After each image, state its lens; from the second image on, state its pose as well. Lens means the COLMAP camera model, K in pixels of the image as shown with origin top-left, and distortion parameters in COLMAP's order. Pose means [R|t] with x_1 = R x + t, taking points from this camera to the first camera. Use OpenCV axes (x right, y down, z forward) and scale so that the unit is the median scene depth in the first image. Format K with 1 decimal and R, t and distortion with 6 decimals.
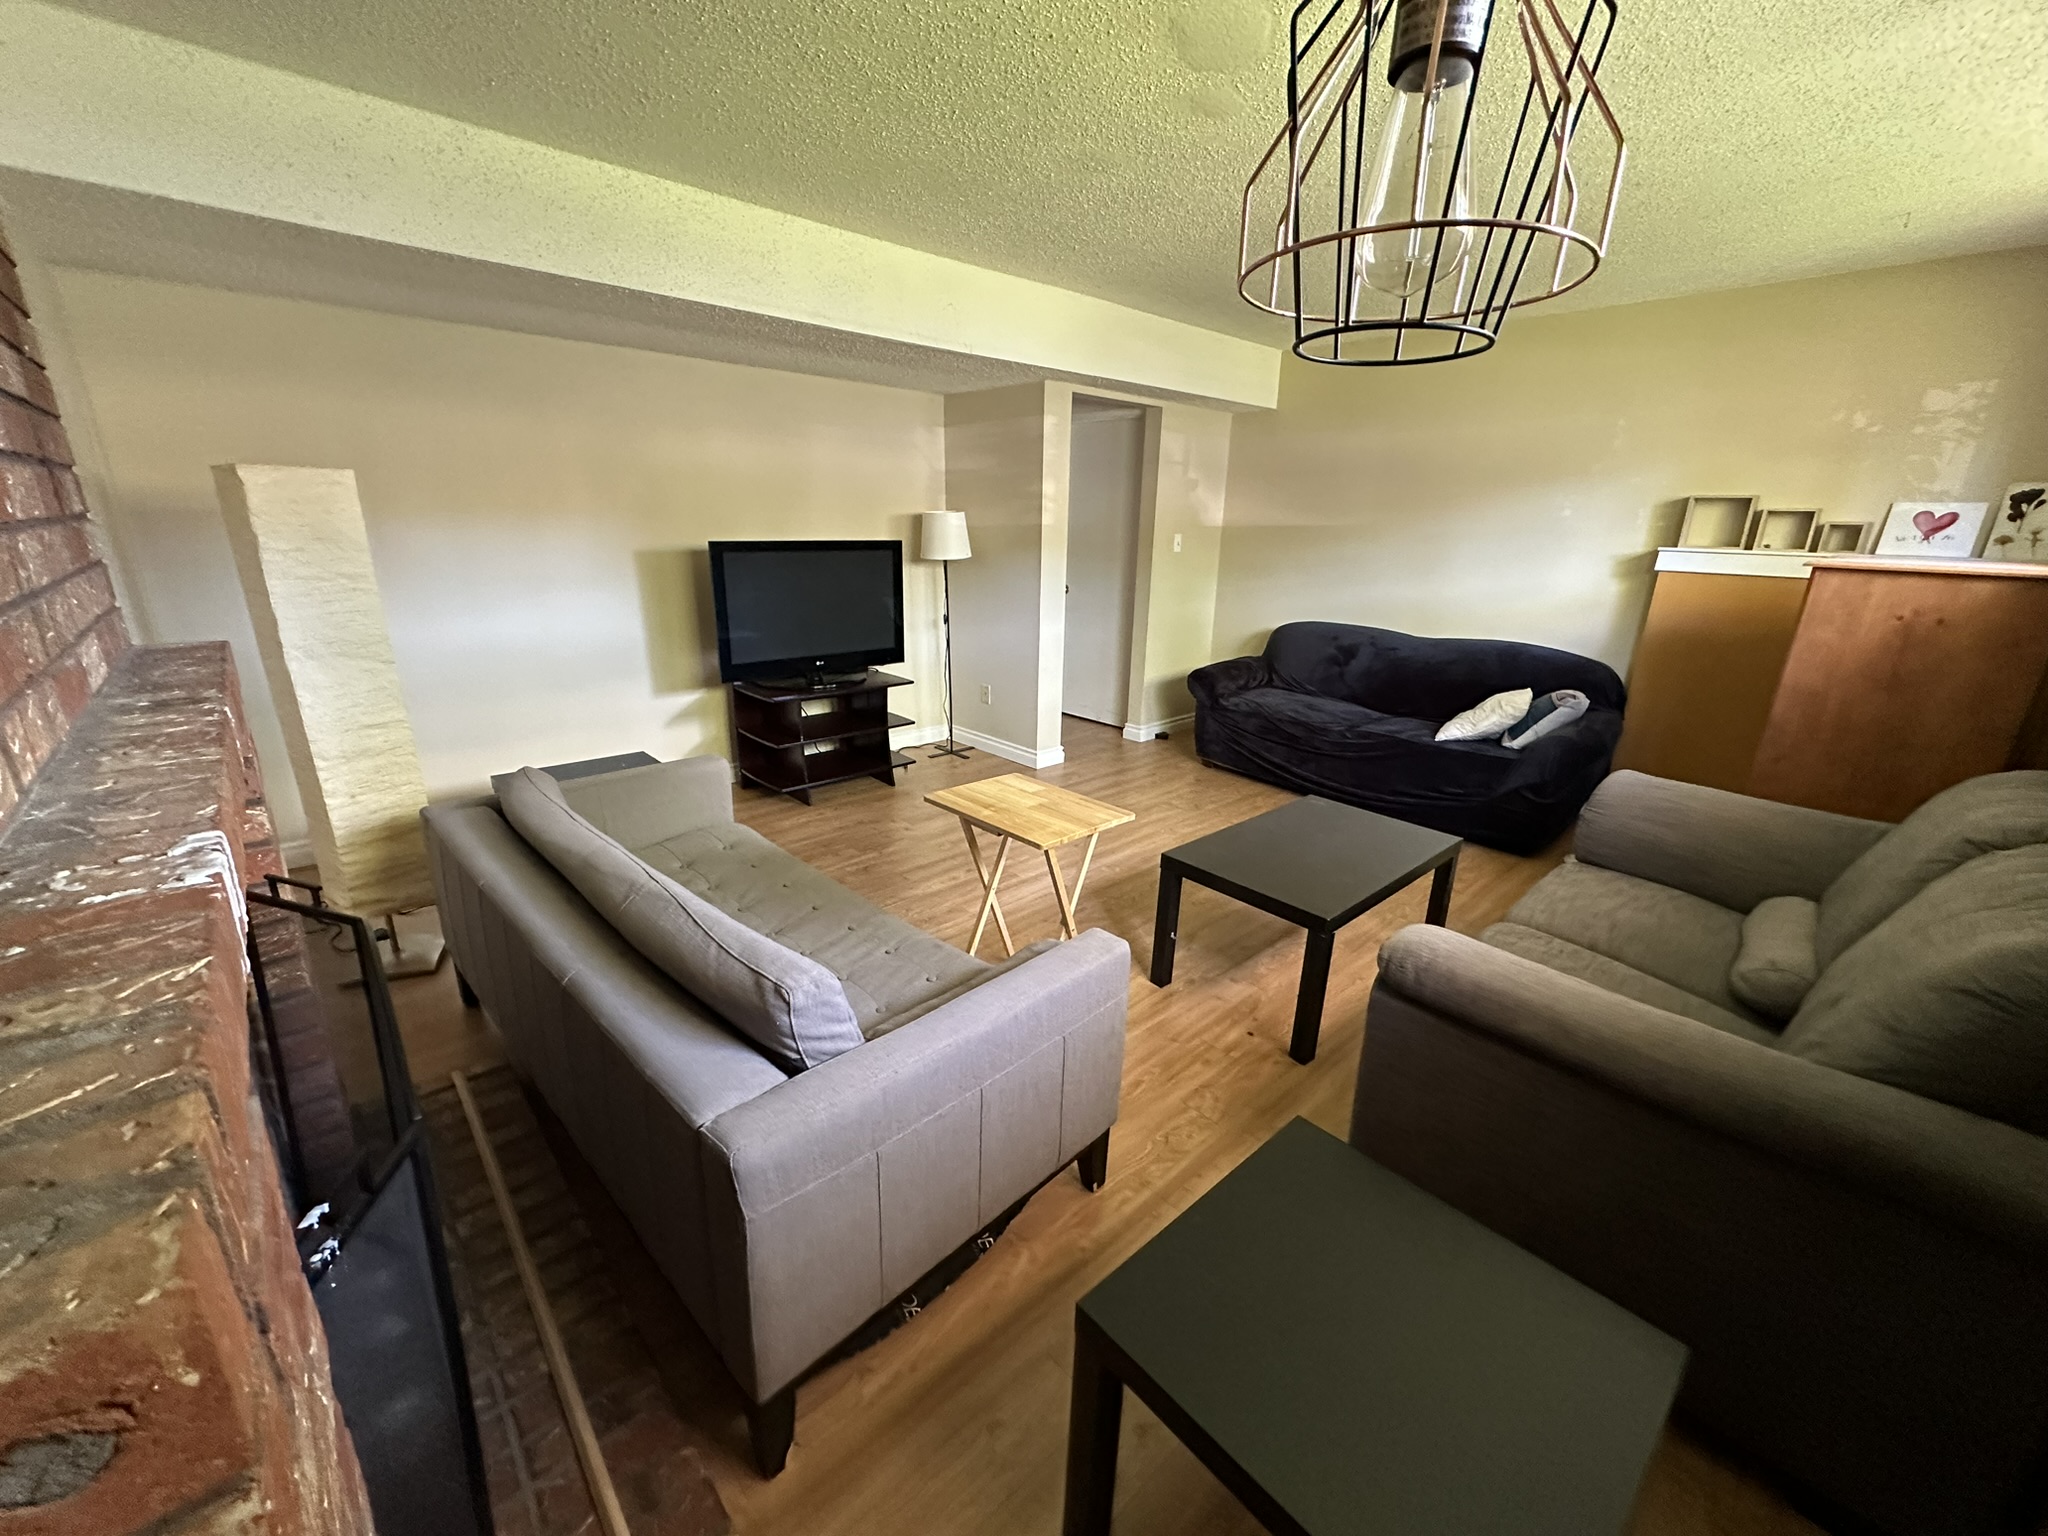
lens RADIAL K [[811.1, 0, 1024.0], [0, 811.1, 768.0], [0, 0, 1]] dist [-0.002459, -0.000457]
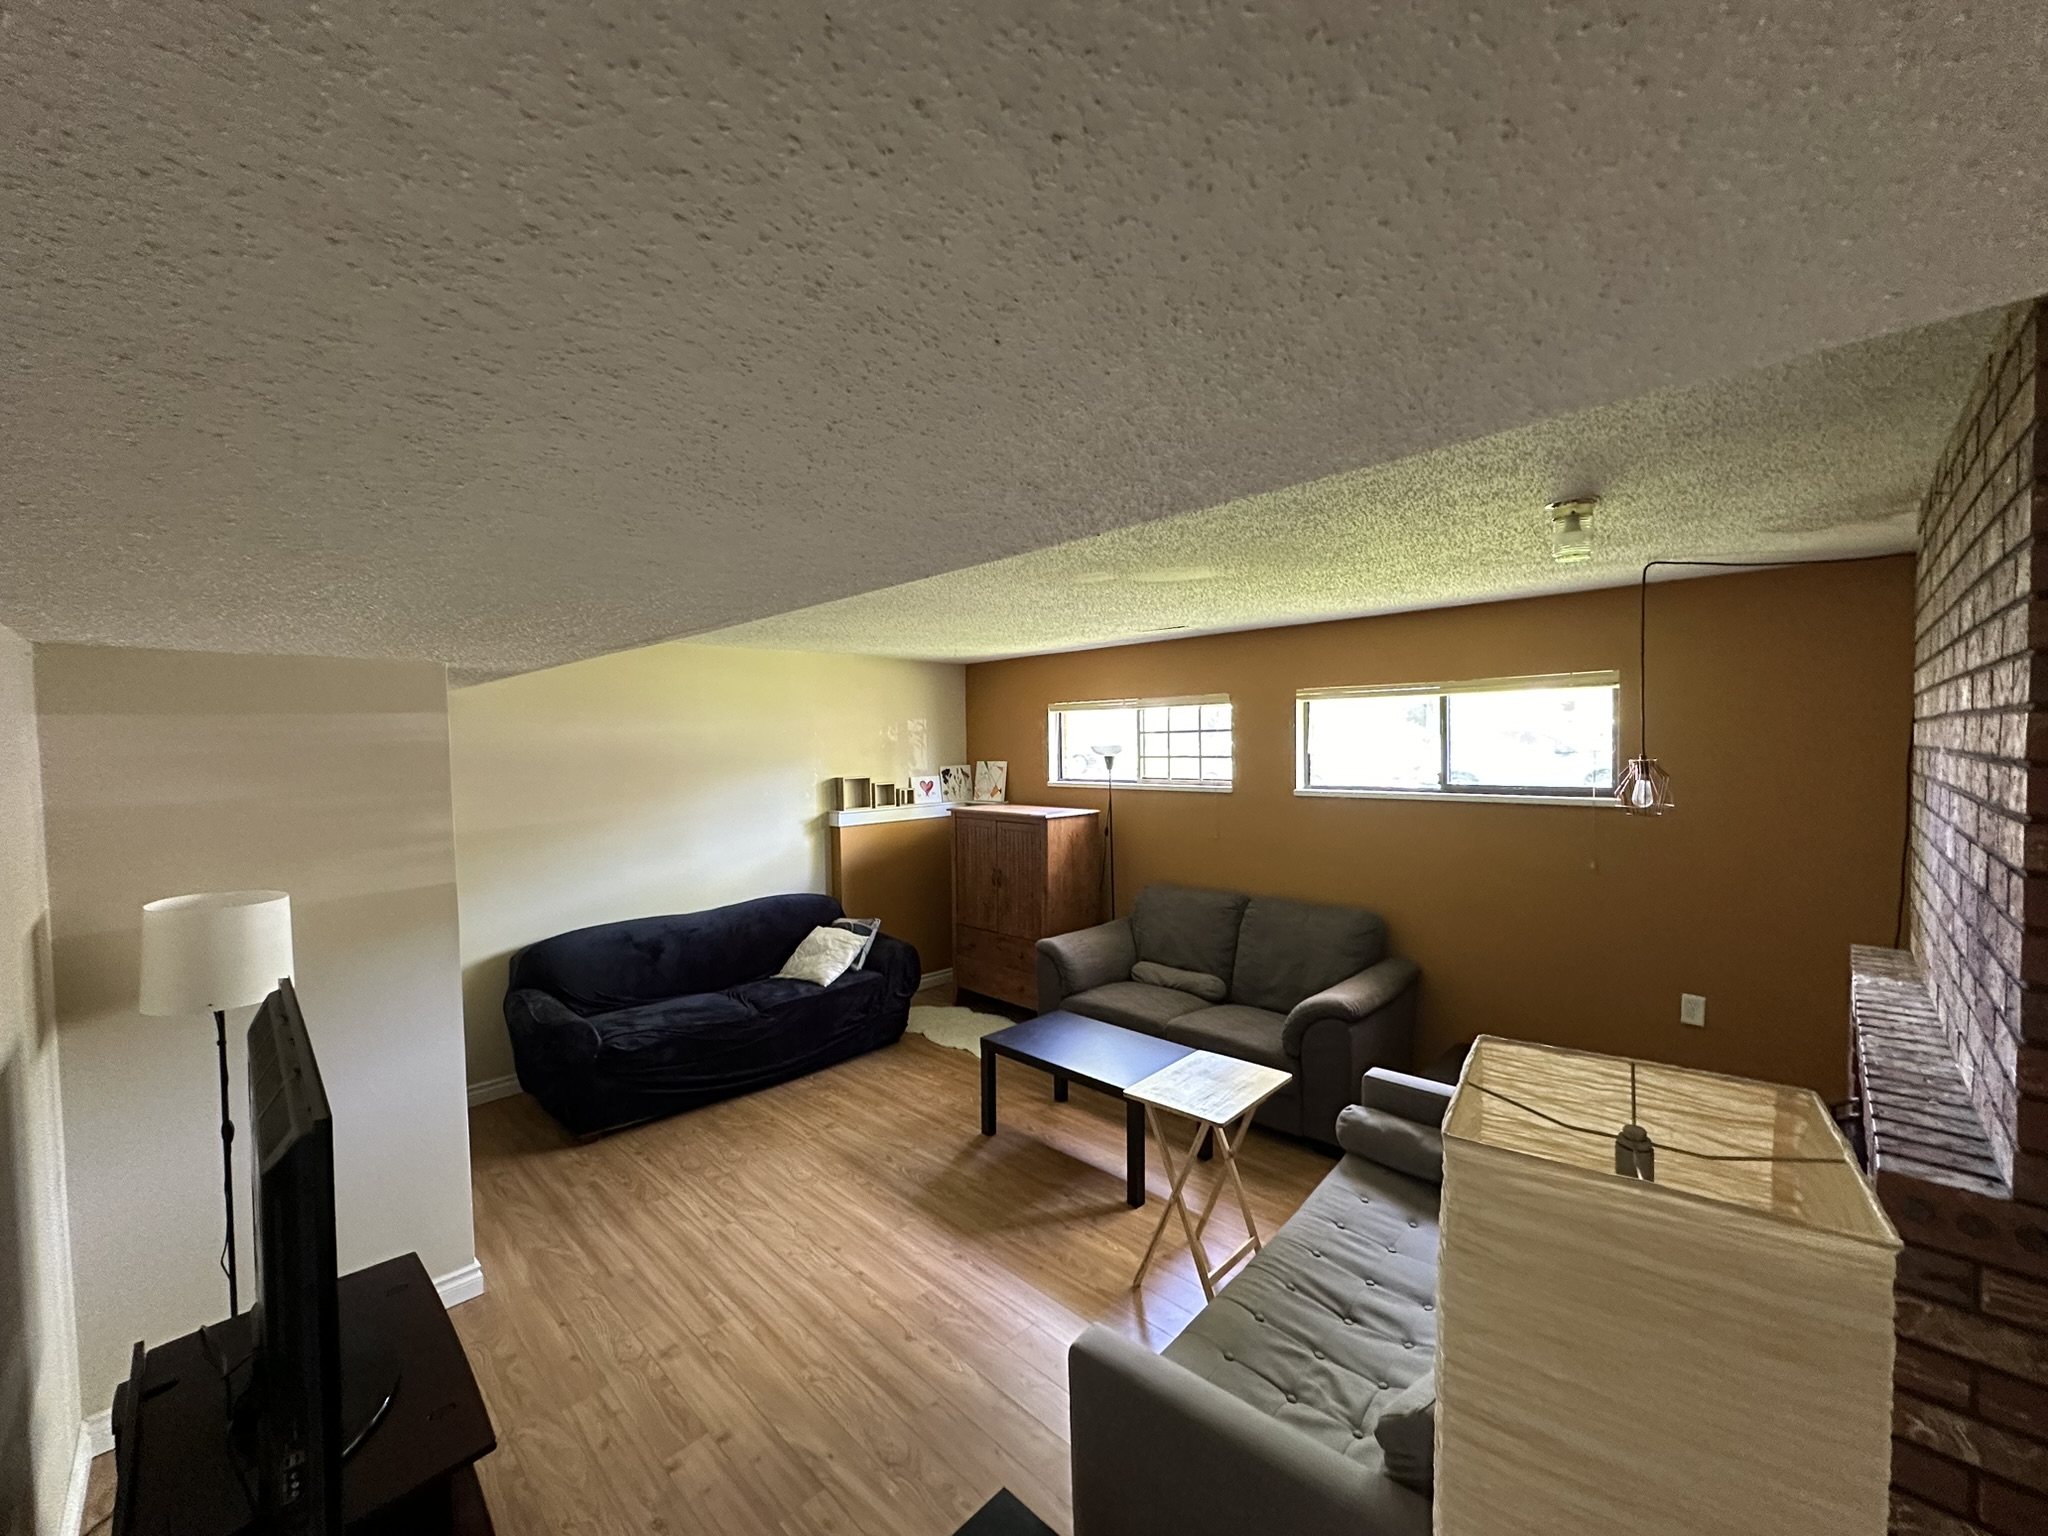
lens RADIAL K [[811.1, 0, 1024.0], [0, 811.1, 768.0], [0, 0, 1]] dist [-0.002459, -0.000457]
pose [[-0.047912, -0.051409, 0.997528, -0.698904], [0.314536, 0.947091, 0.063917, -0.337406], [-0.948036, 0.316821, -0.029207, 0.698759]]
